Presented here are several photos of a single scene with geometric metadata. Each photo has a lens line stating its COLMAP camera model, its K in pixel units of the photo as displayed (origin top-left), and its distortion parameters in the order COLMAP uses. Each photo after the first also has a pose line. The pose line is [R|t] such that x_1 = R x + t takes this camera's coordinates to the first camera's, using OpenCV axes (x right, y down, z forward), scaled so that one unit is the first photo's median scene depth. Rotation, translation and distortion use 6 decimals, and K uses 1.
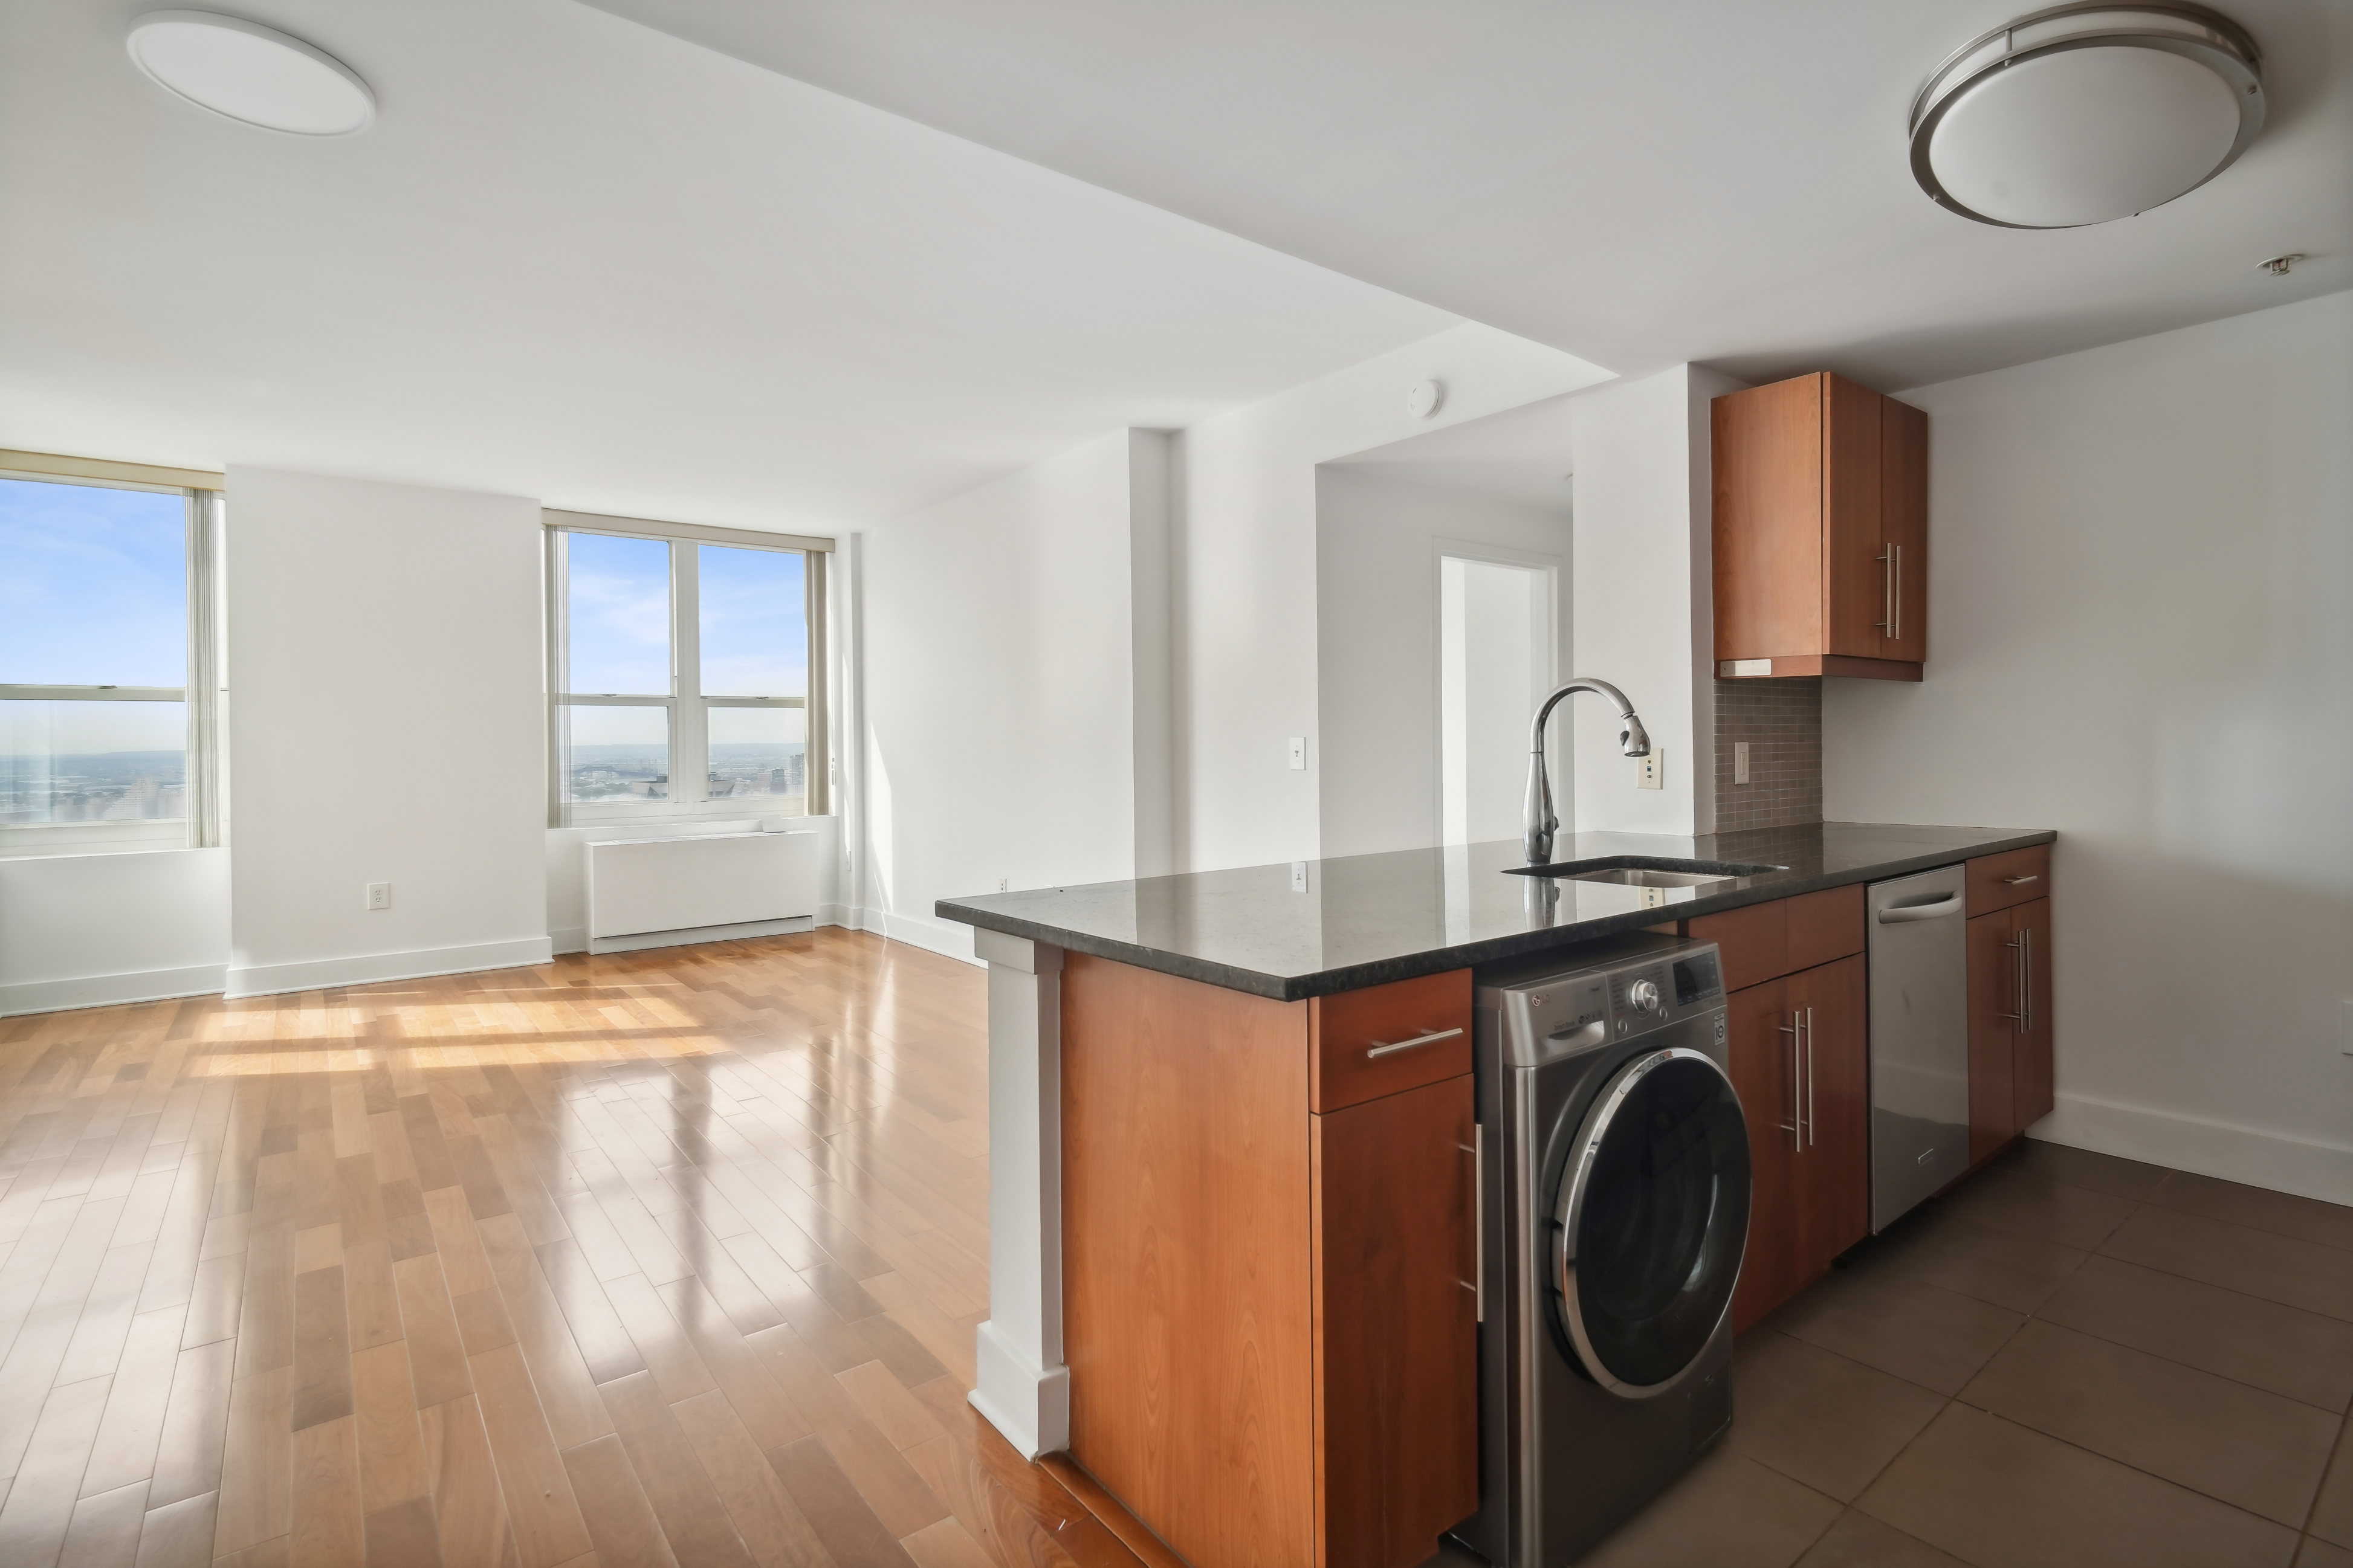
lens RADIAL K [[1116.0, 0, 1168.7], [0, 1116.0, 751.1], [0, 0, 1]] dist [0.003322, 0.000362]
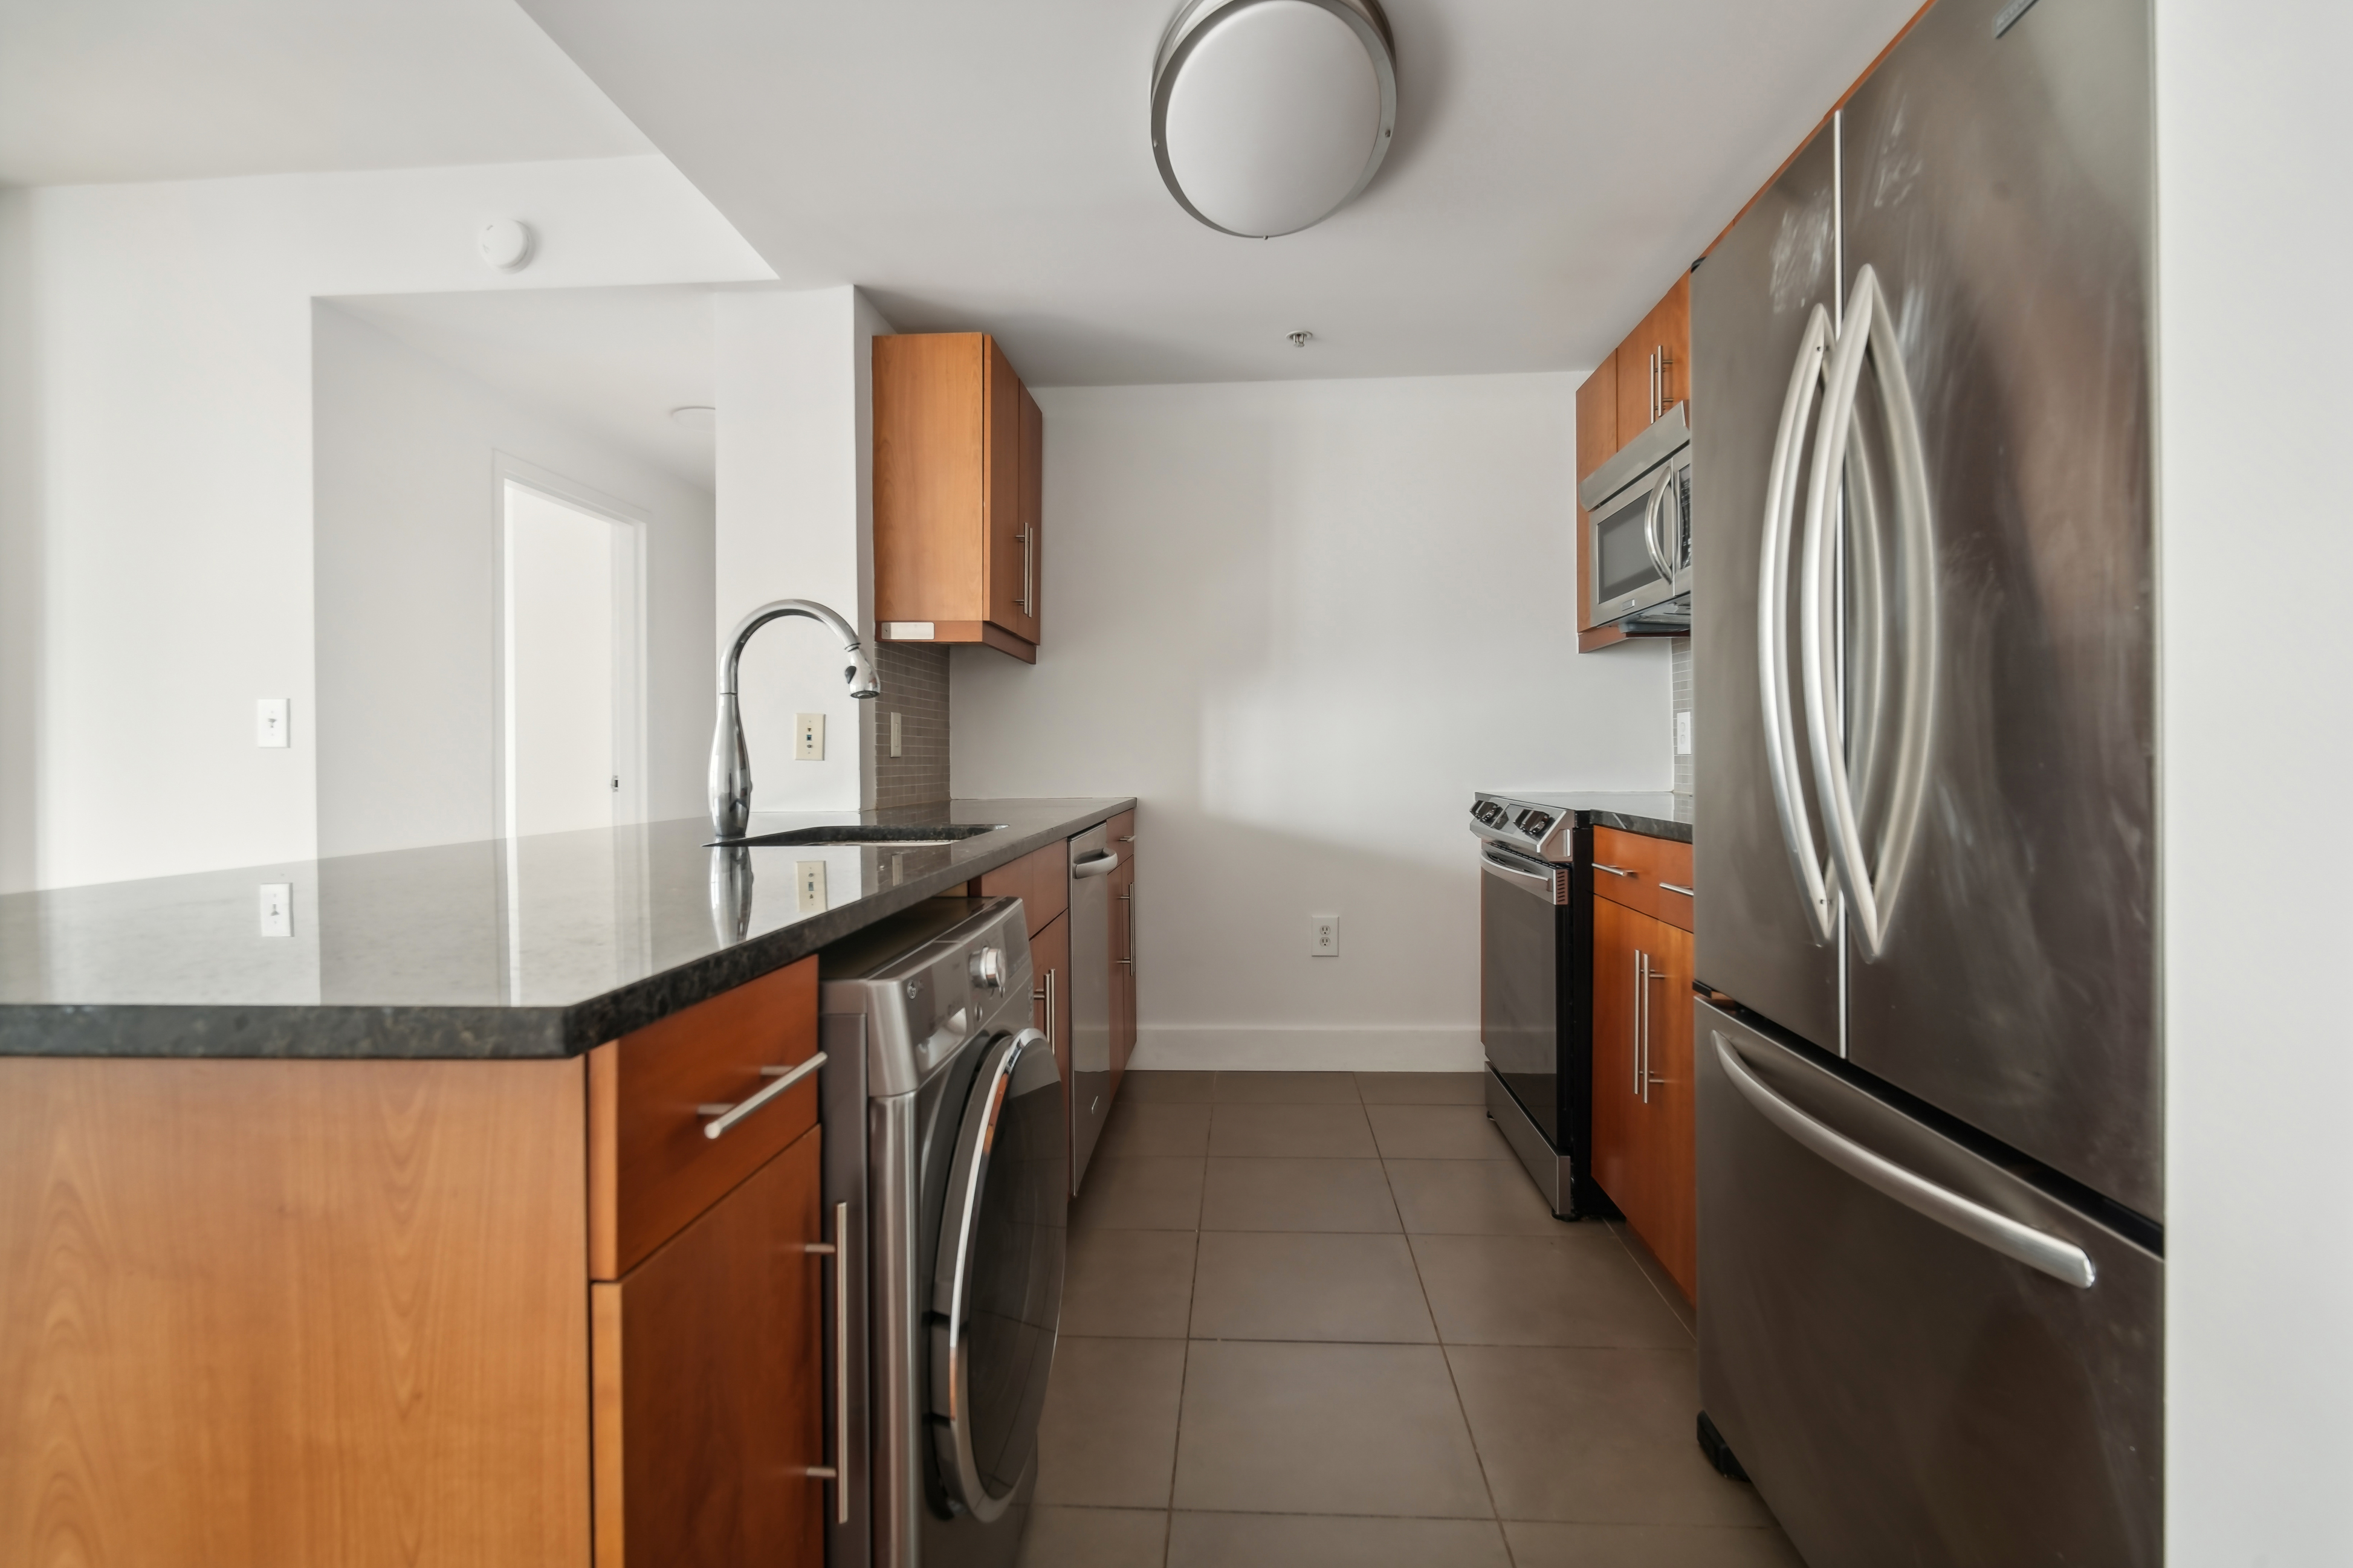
lens RADIAL K [[1105.6, 0, 1170.8], [0, 1105.6, 766.8], [0, 0, 1]] dist [0.002079, -0.000243]
pose [[0.666845, 0.002889, 0.745191, -0.025749], [0.001904, 0.999983, -0.005581, 0.041954], [-0.745194, 0.005141, 0.666828, 0.199056]]
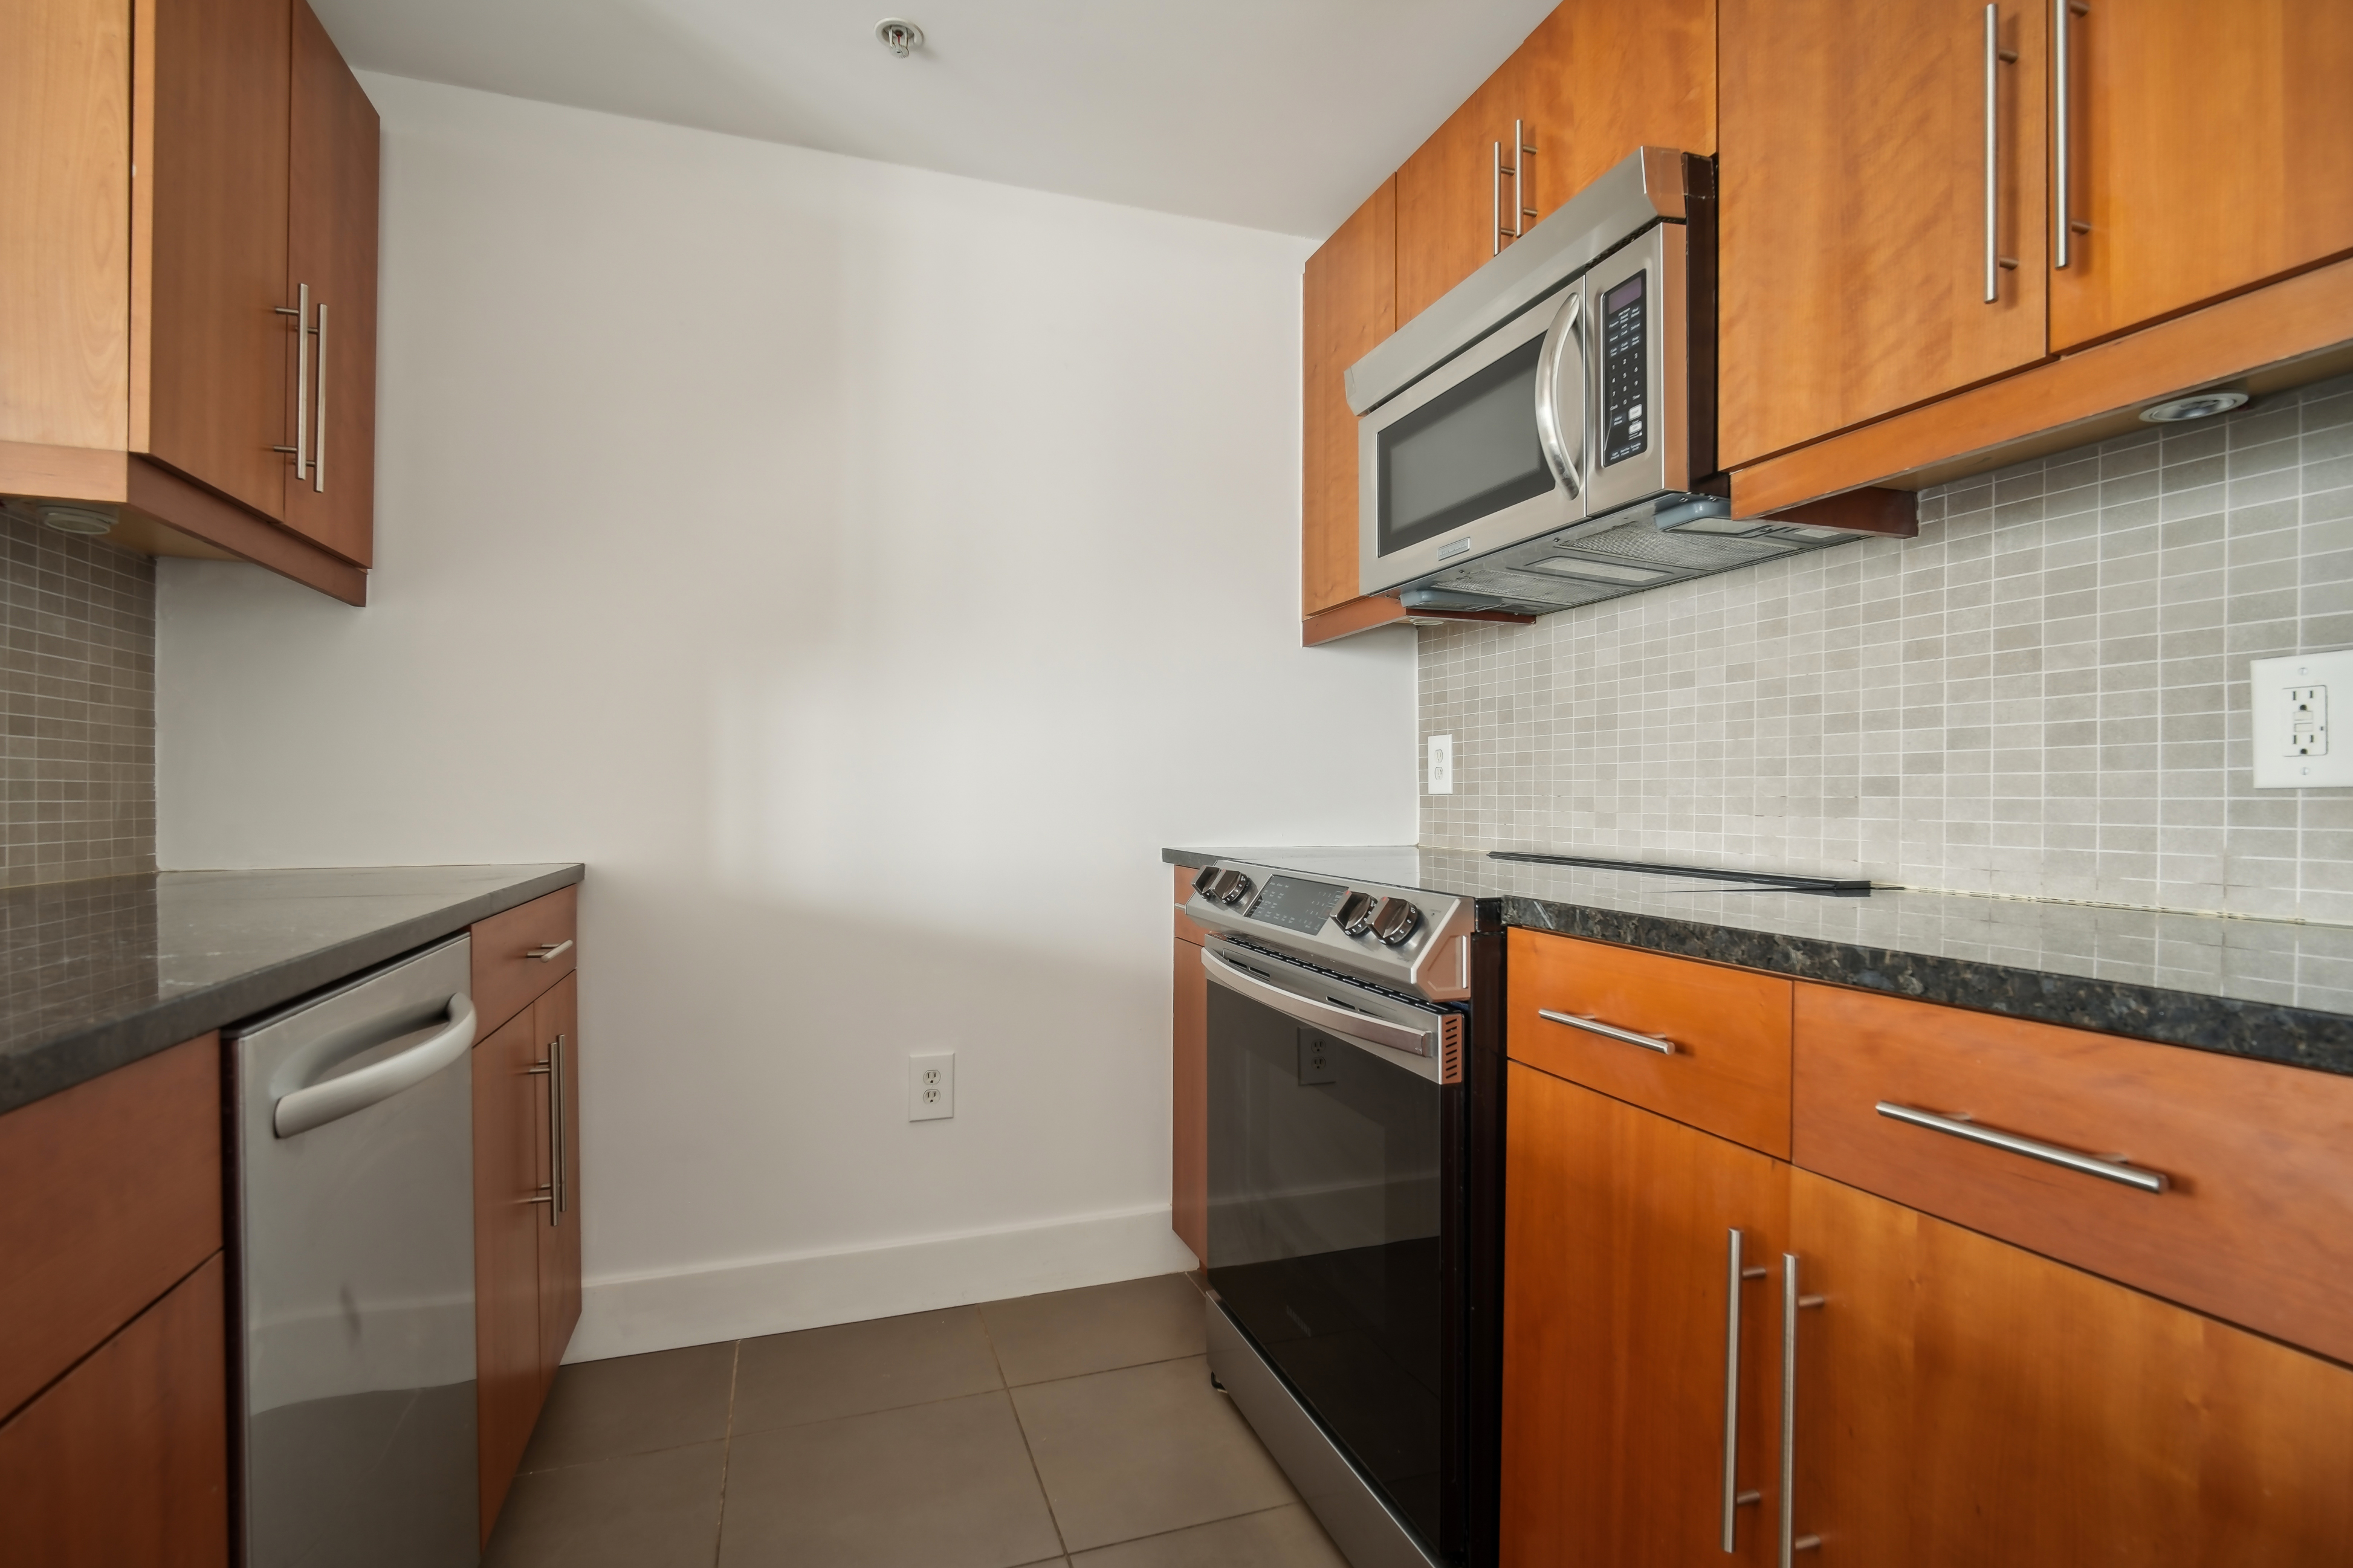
lens RADIAL K [[1104.1, 0, 1176.6], [0, 1104.1, 806.0], [0, 0, 1]] dist [-0.001493, -0.000495]
pose [[0.319993, 0.005484, 0.947404, 0.285711], [-0.001173, 0.999985, -0.005392, 0.038277], [-0.947419, 0.000614, 0.319995, 0.445245]]
